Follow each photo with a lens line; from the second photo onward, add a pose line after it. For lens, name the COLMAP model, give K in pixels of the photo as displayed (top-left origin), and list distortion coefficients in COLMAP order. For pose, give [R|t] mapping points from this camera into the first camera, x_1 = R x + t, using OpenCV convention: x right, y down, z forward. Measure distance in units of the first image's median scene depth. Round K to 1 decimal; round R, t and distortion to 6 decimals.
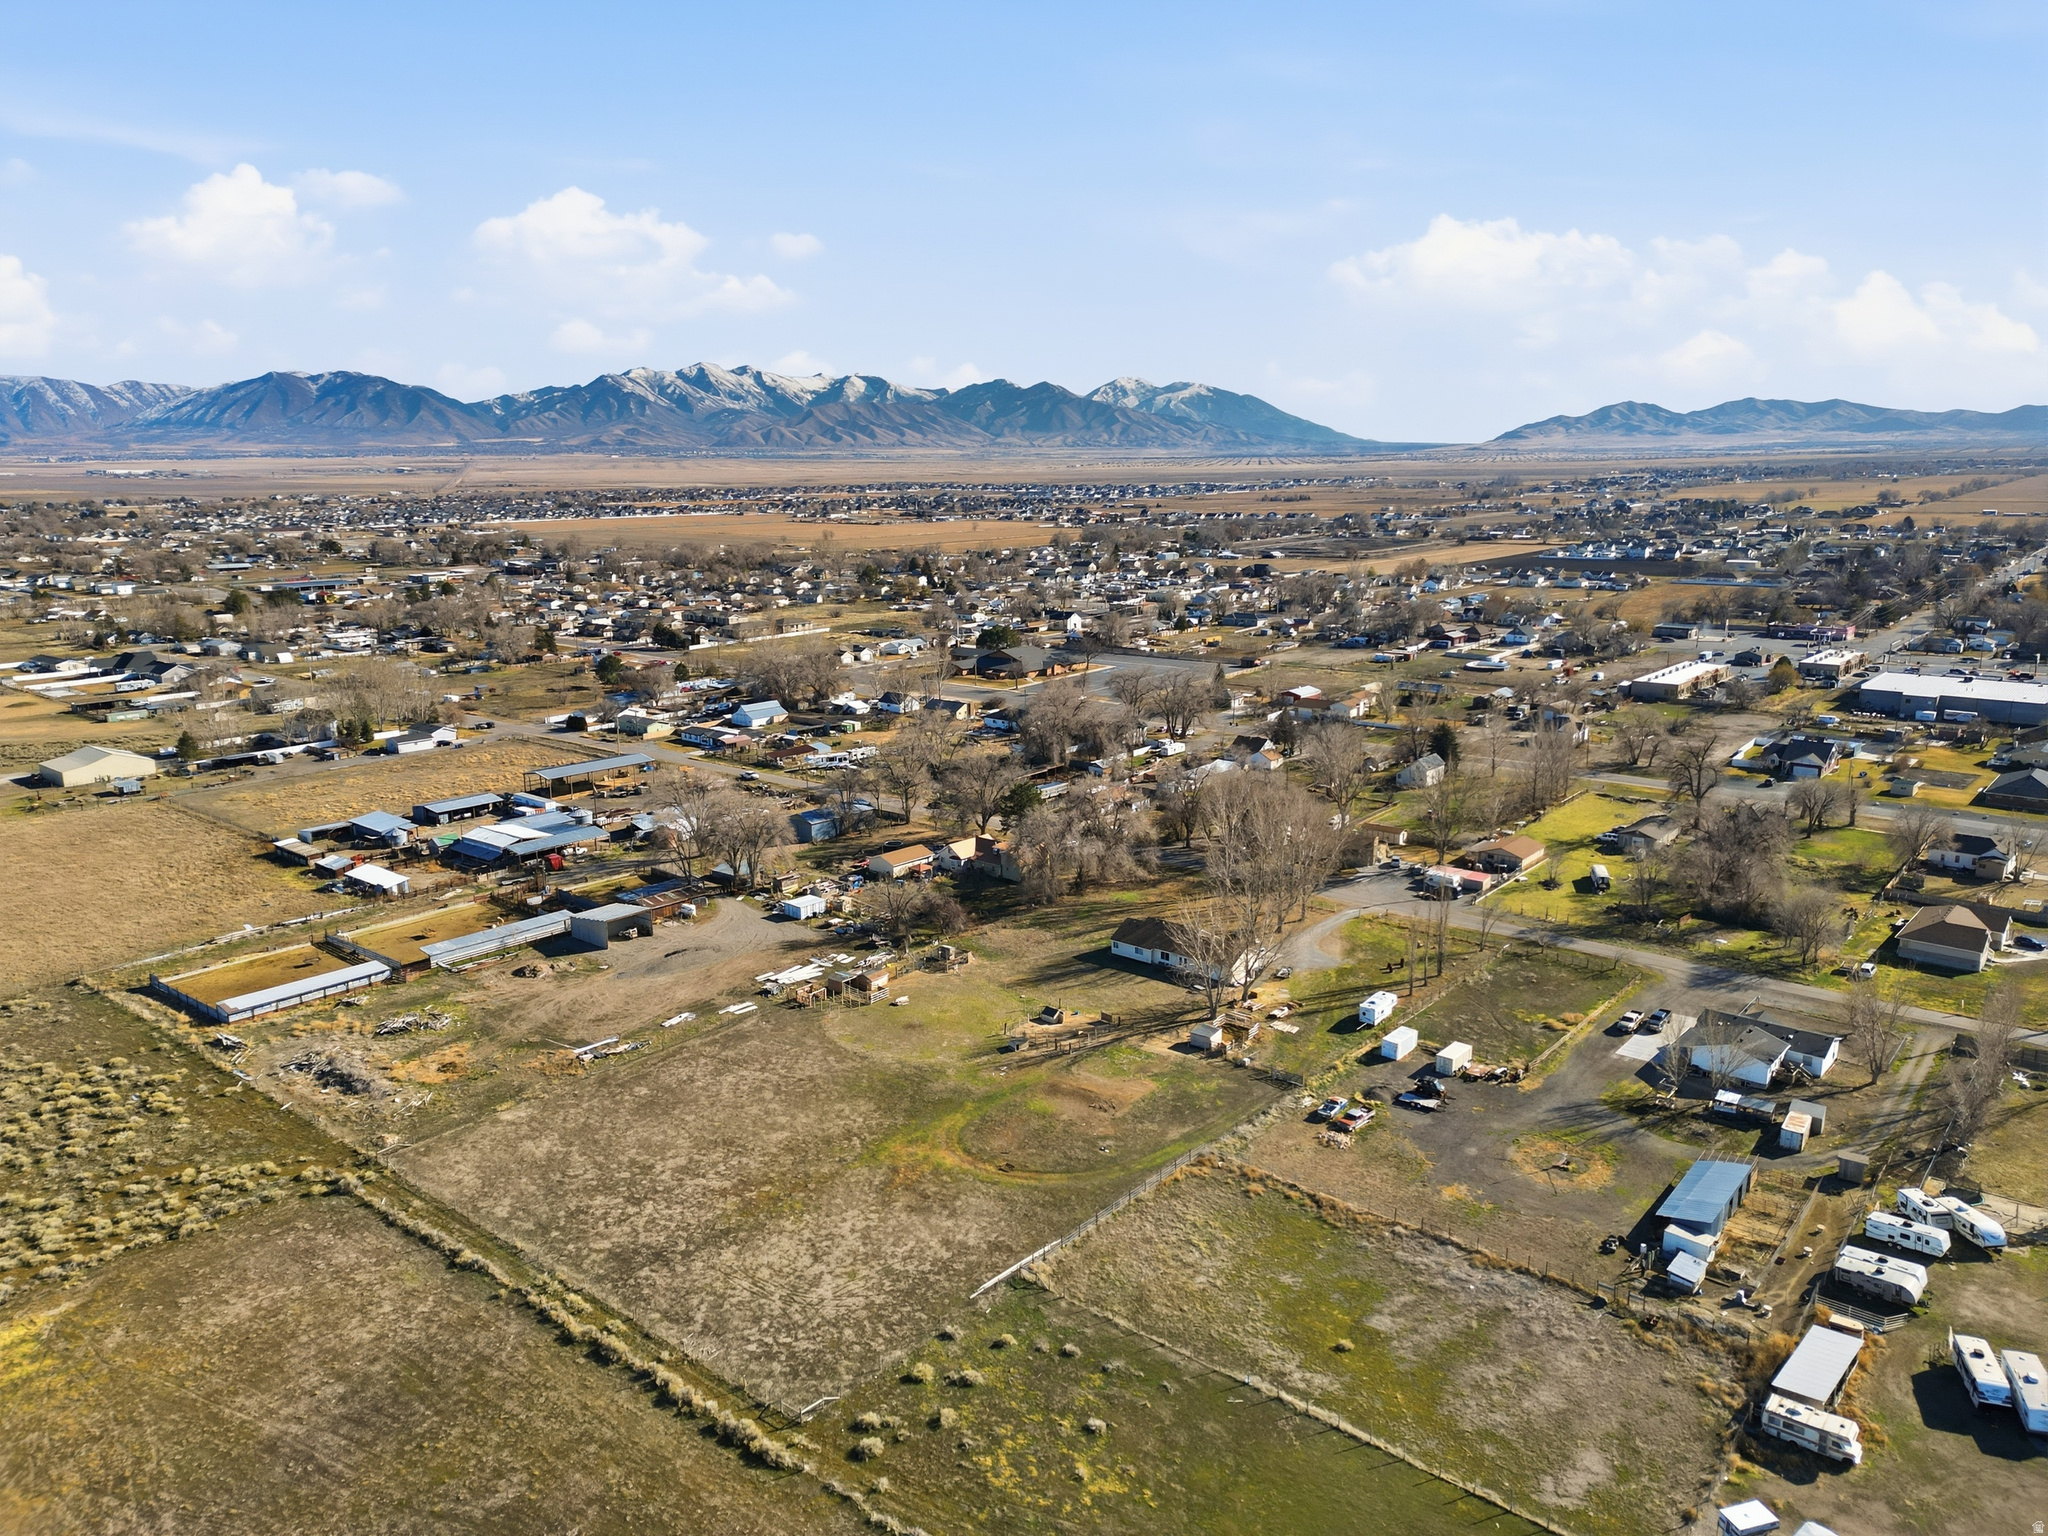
lens RADIAL K [[1418.1, 0, 1021.1], [0, 1418.1, 785.1], [0, 0, 1]] dist [0.085281, -0.086314]
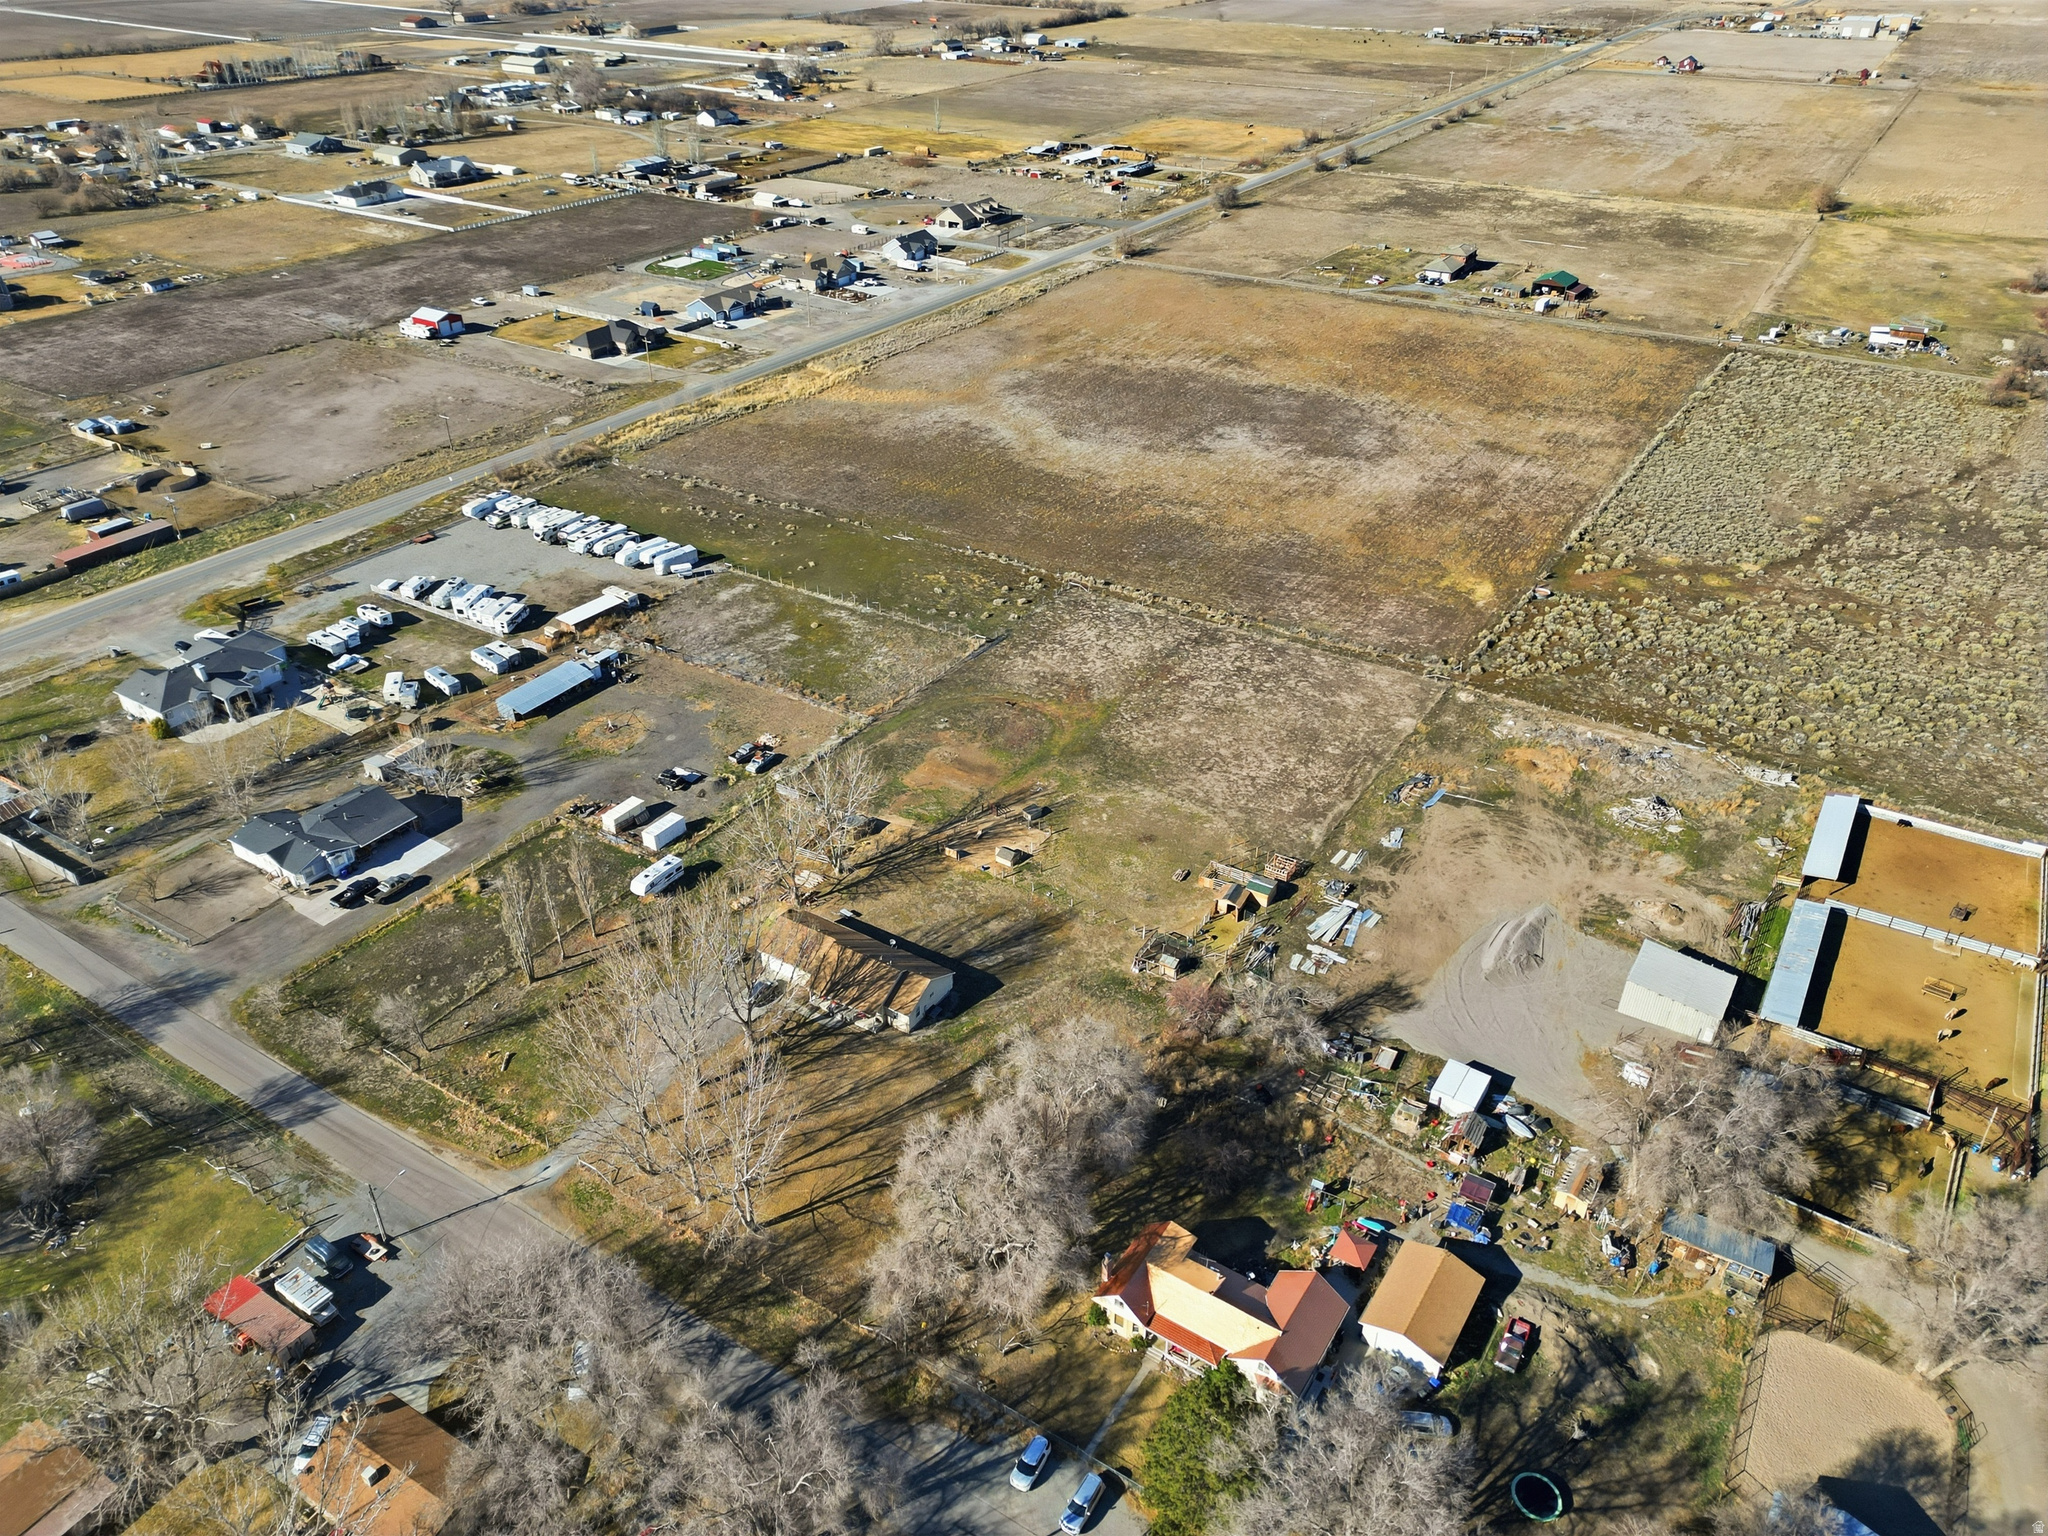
lens RADIAL K [[1418.1, 0, 1021.1], [0, 1418.1, 785.1], [0, 0, 1]] dist [0.085281, -0.086314]
pose [[-0.990386, 0.080968, -0.112163, 0.093924], [-0.024332, 0.696208, 0.717428, -0.446755], [0.136177, 0.713259, -0.687544, 1.311024]]
